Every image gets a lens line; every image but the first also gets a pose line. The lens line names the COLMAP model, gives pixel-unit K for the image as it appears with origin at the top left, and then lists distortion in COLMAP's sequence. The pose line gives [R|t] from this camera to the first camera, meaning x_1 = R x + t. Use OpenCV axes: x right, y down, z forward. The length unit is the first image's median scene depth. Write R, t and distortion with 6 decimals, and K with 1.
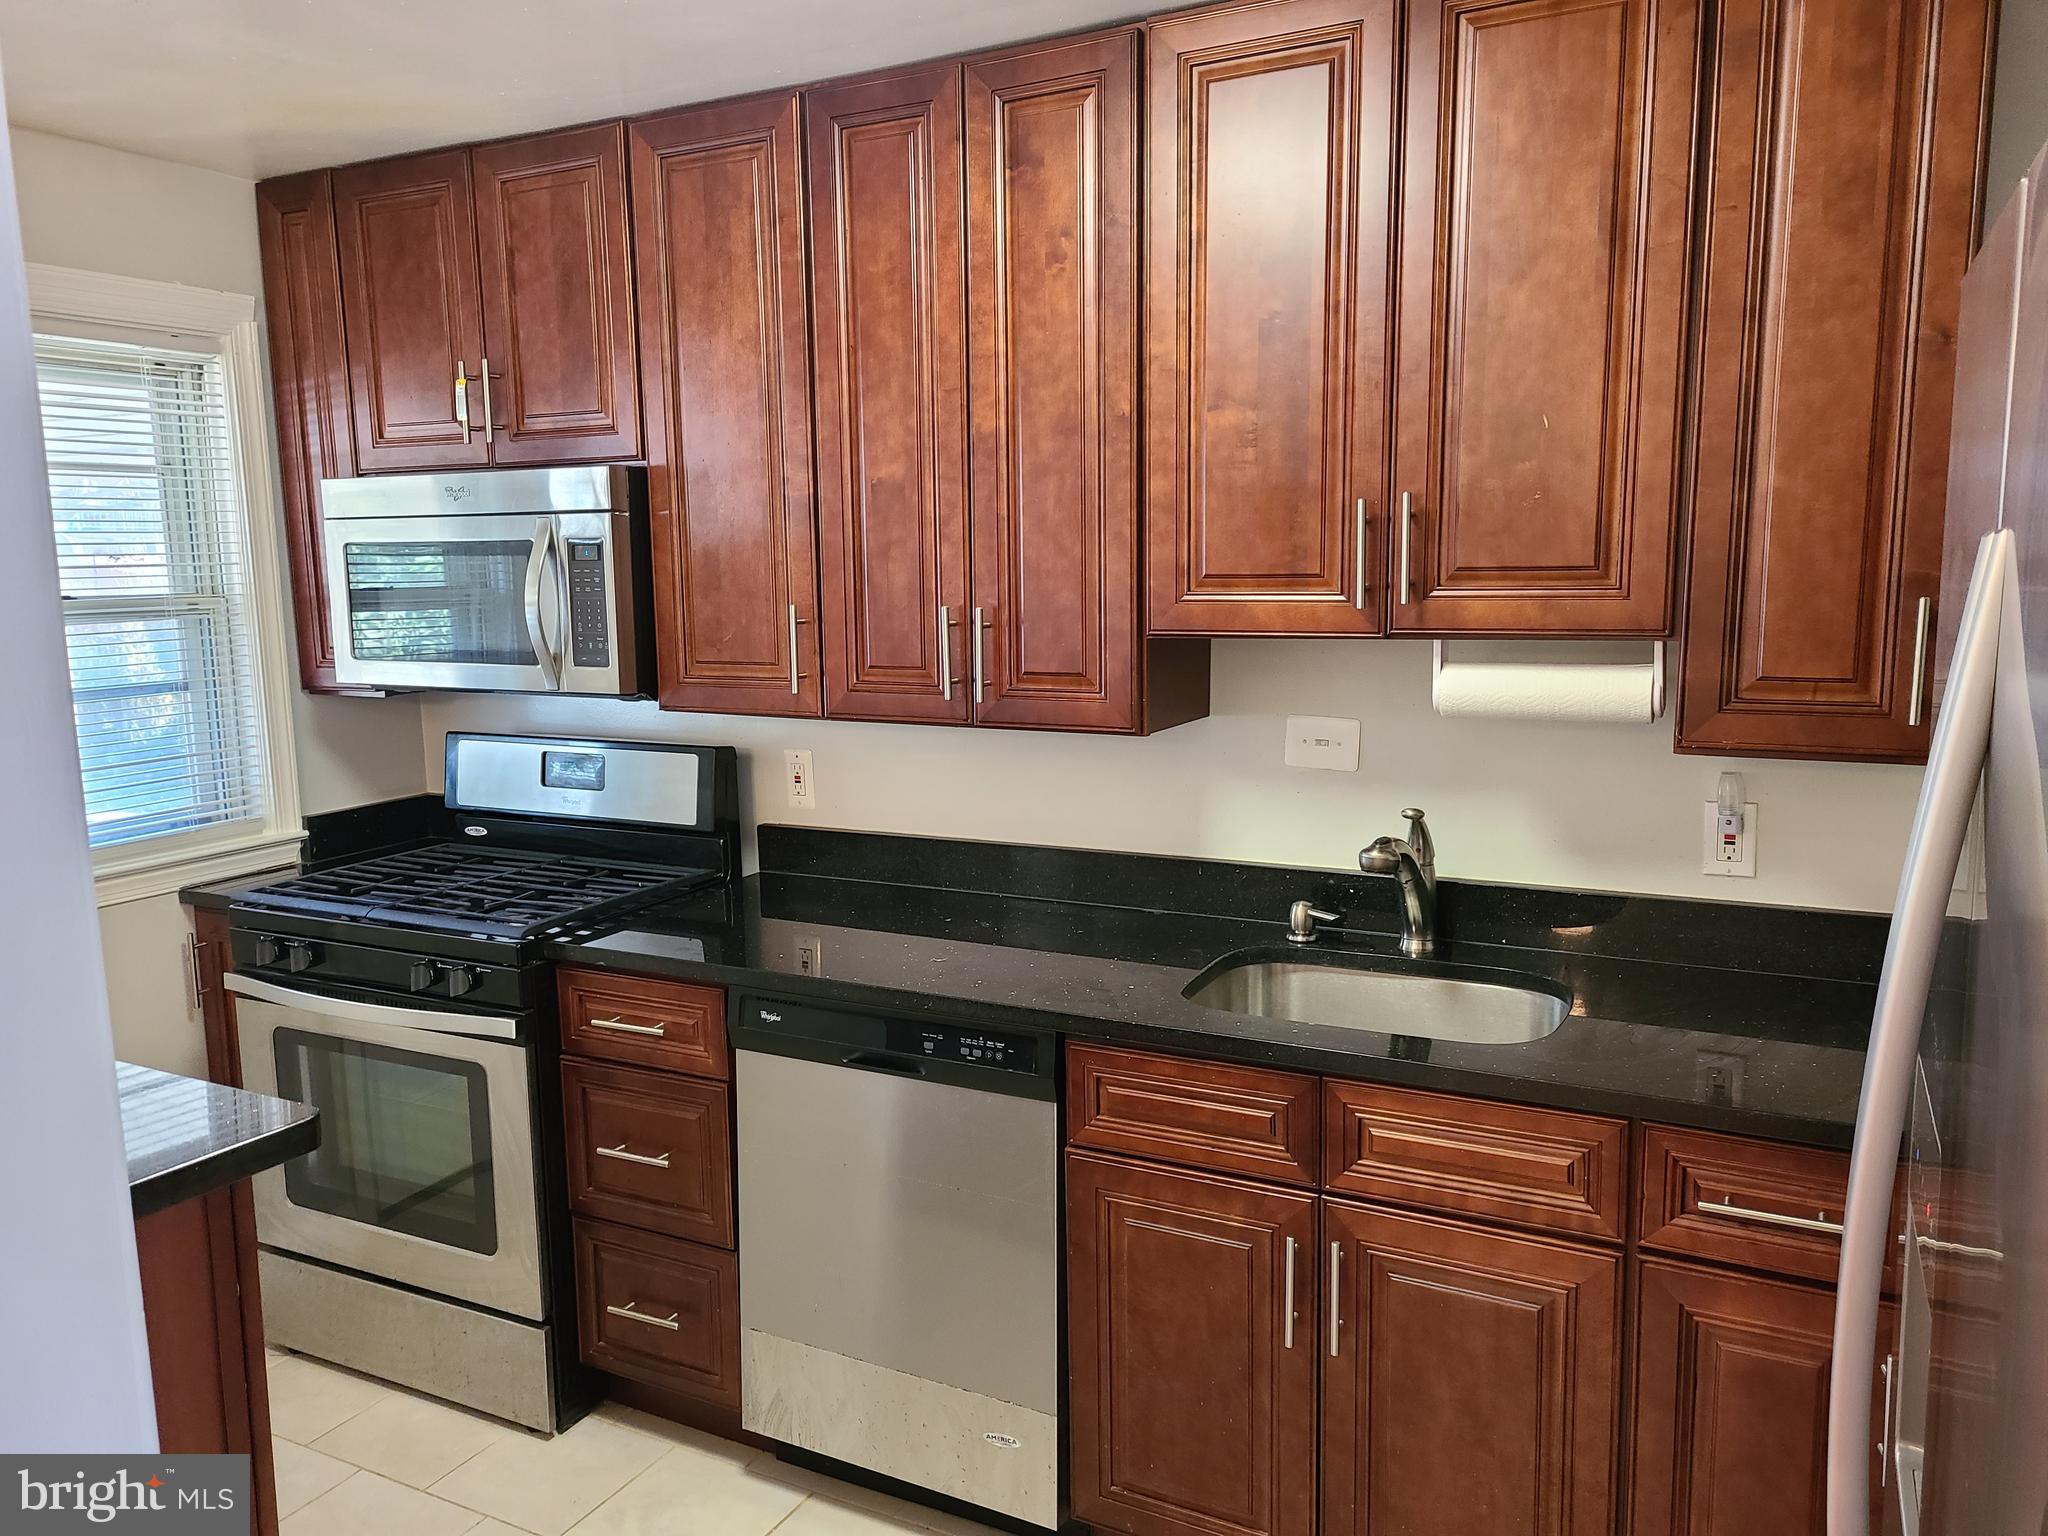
lens RADIAL K [[1529.1, 0, 979.9], [0, 1529.1, 783.6], [0, 0, 1]] dist [0.030879, 0.002323]
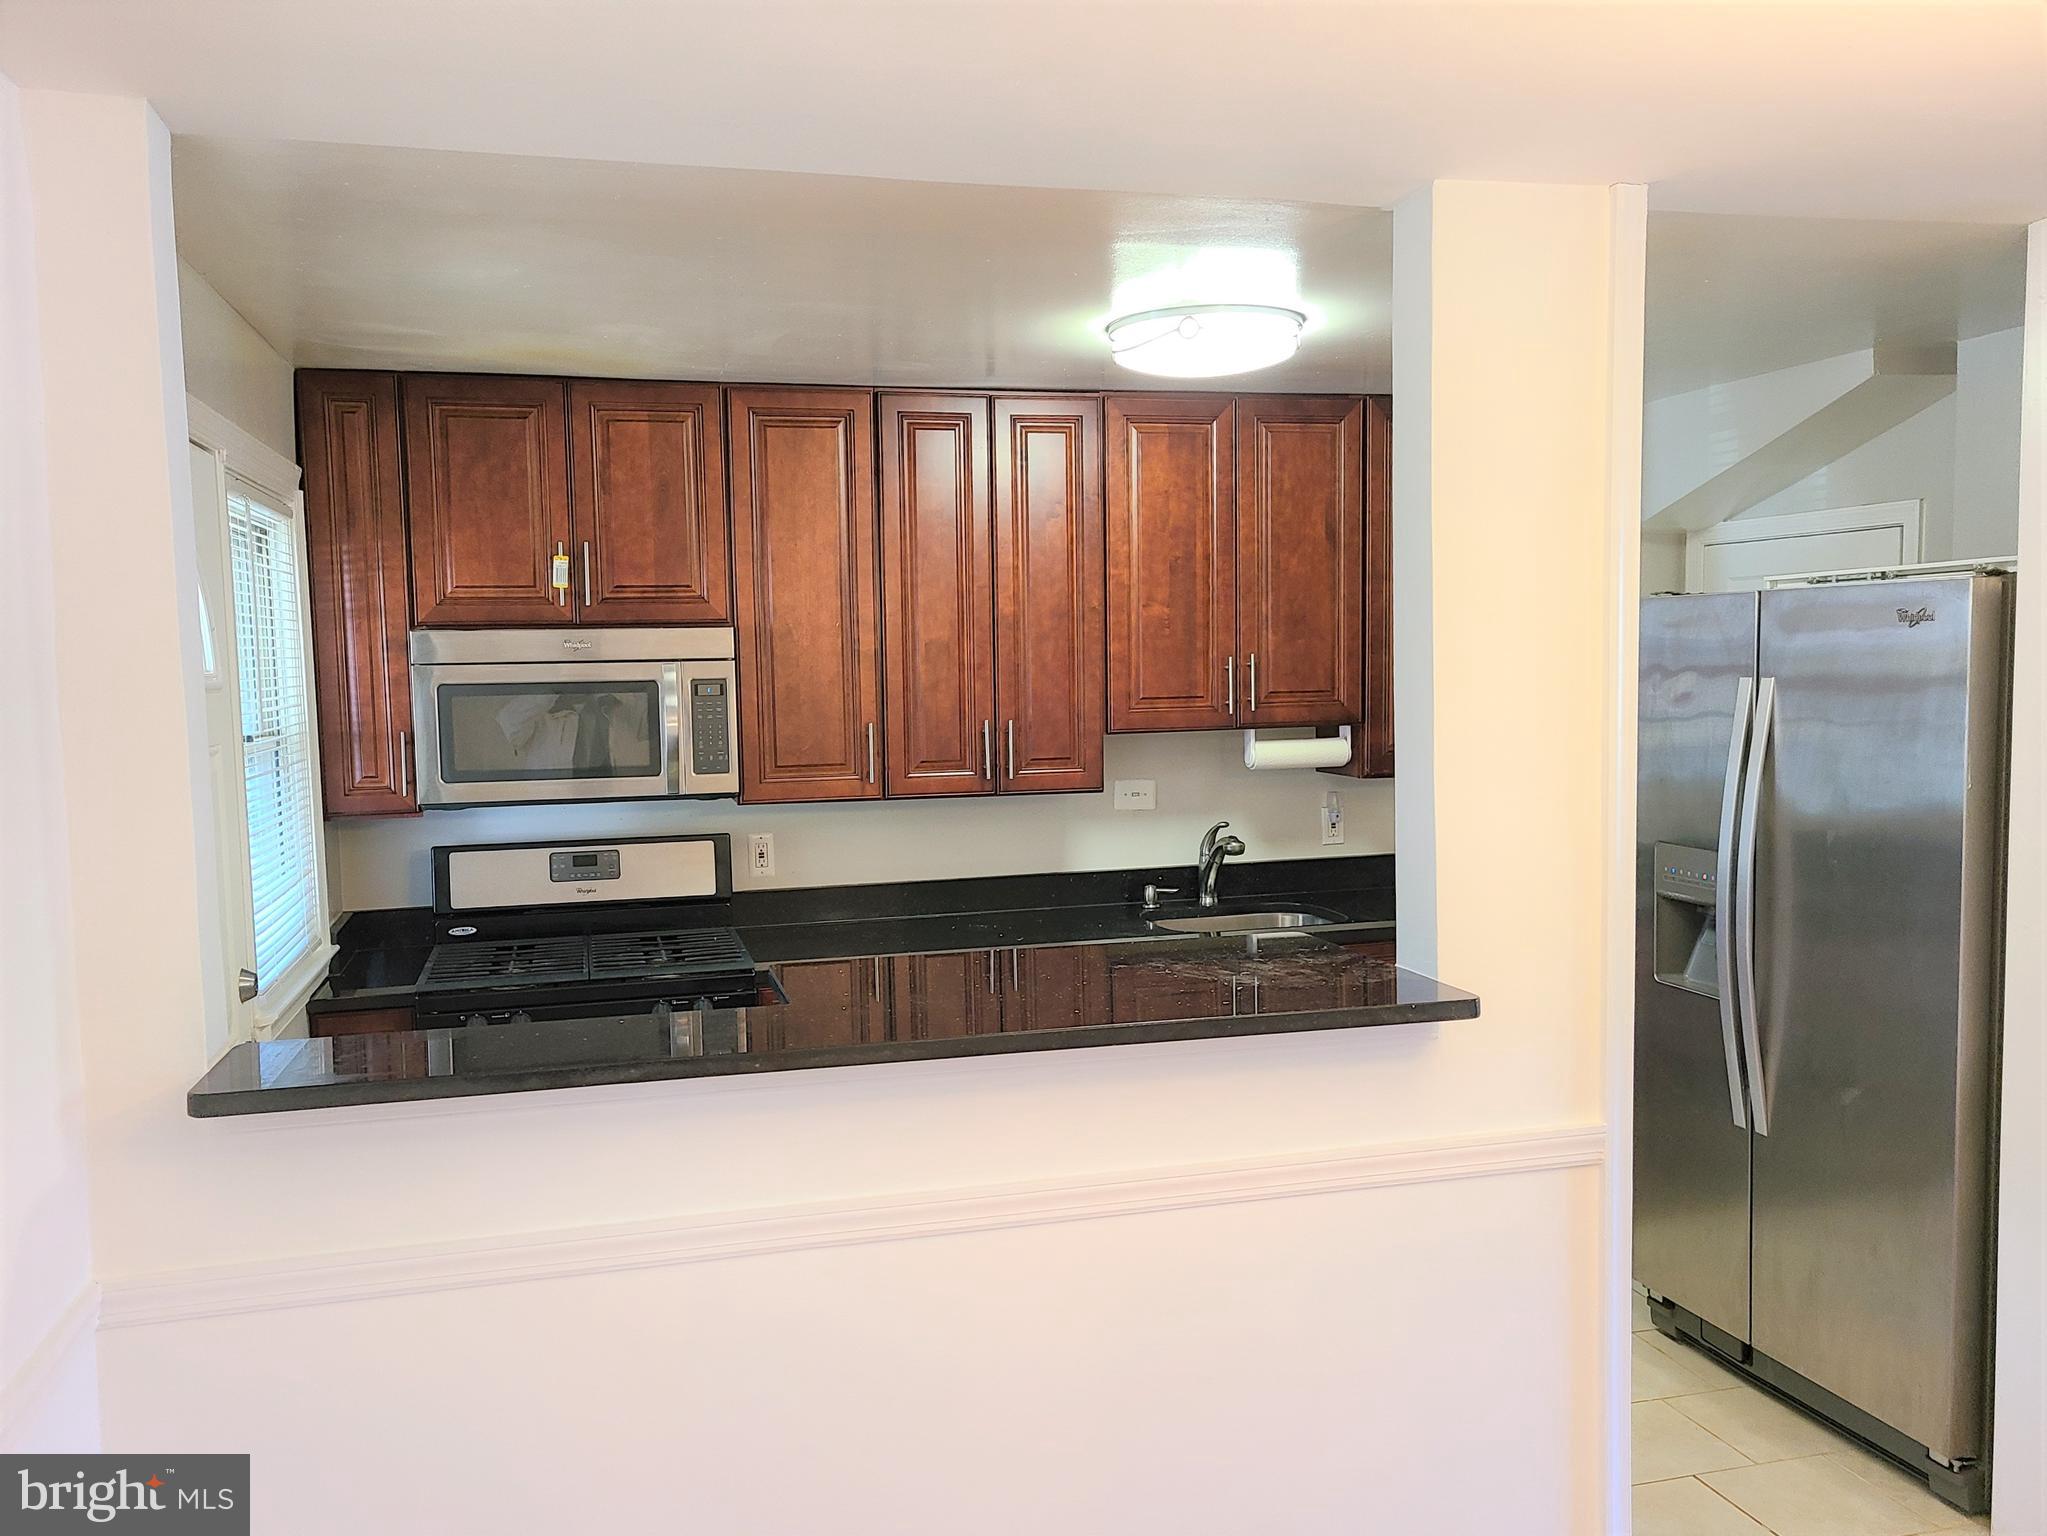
lens RADIAL K [[1528.3, 0, 979.4], [0, 1528.3, 783.6], [0, 0, 1]] dist [0.030879, 0.002323]
pose [[0.741253, -0.049788, 0.669376, -1.089244], [0.109965, 0.992779, -0.047931, 0.024934], [-0.662157, 0.109136, 0.741376, -0.165138]]
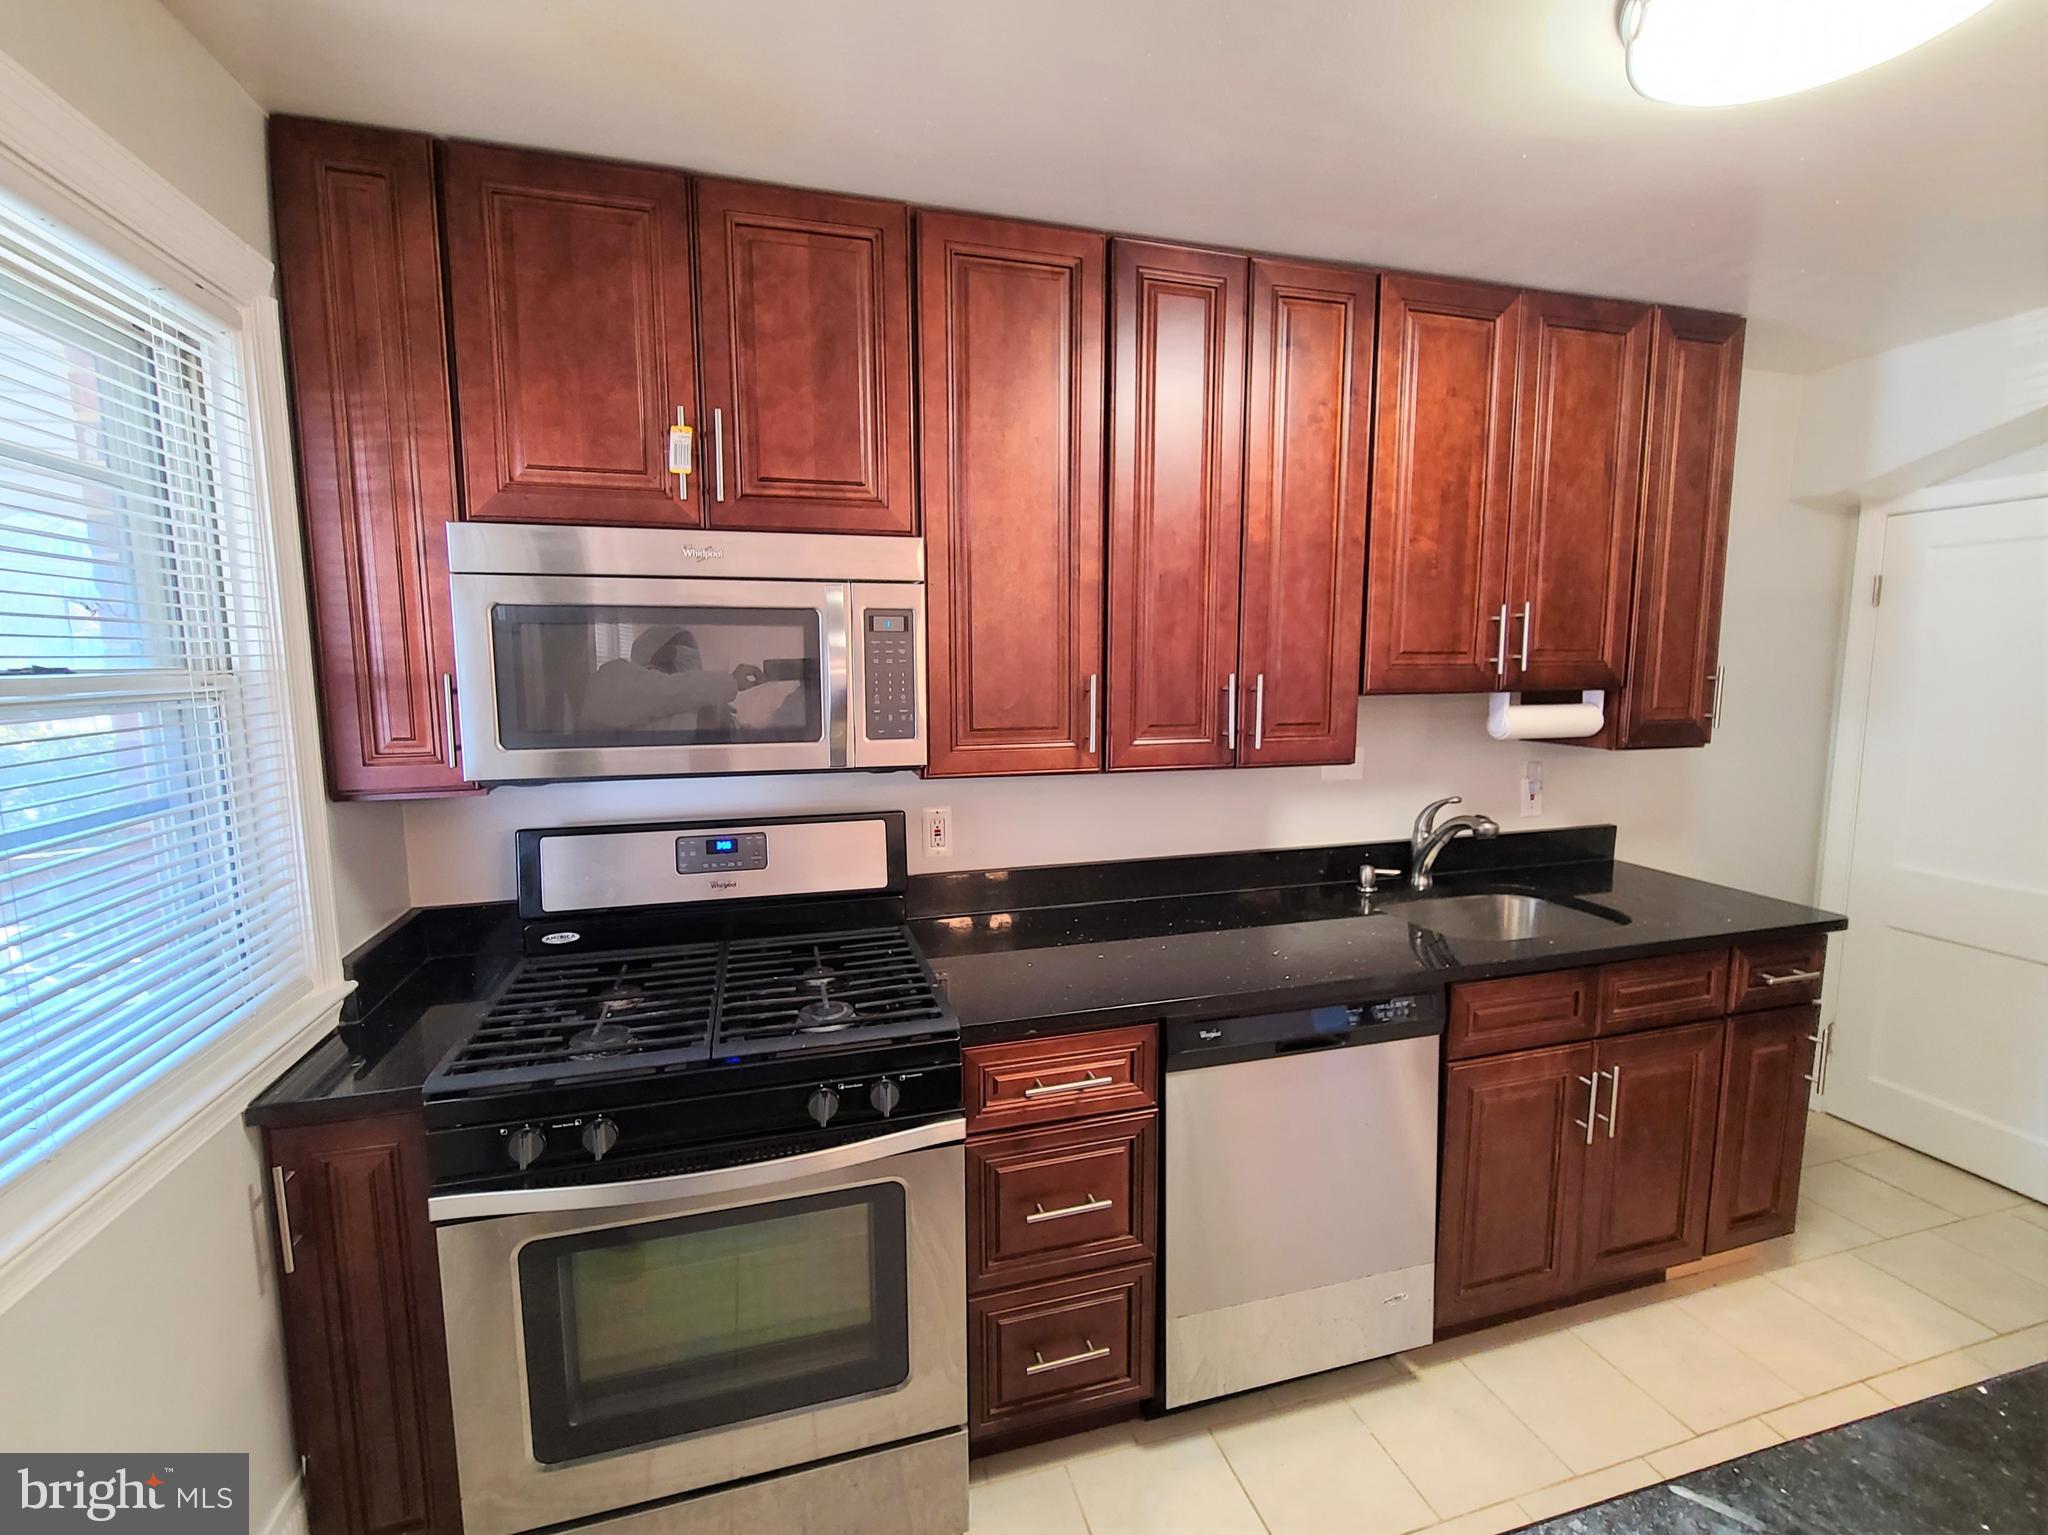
lens RADIAL K [[877.5, 0, 1024.0], [0, 877.5, 767.5], [0, 0, 1]] dist [-0.008734, 0.000019]
pose [[0.716407, -0.067967, 0.694365, -0.652075], [0.098400, 0.995138, -0.004116, -0.052920], [-0.690709, 0.071275, 0.719612, 0.598163]]
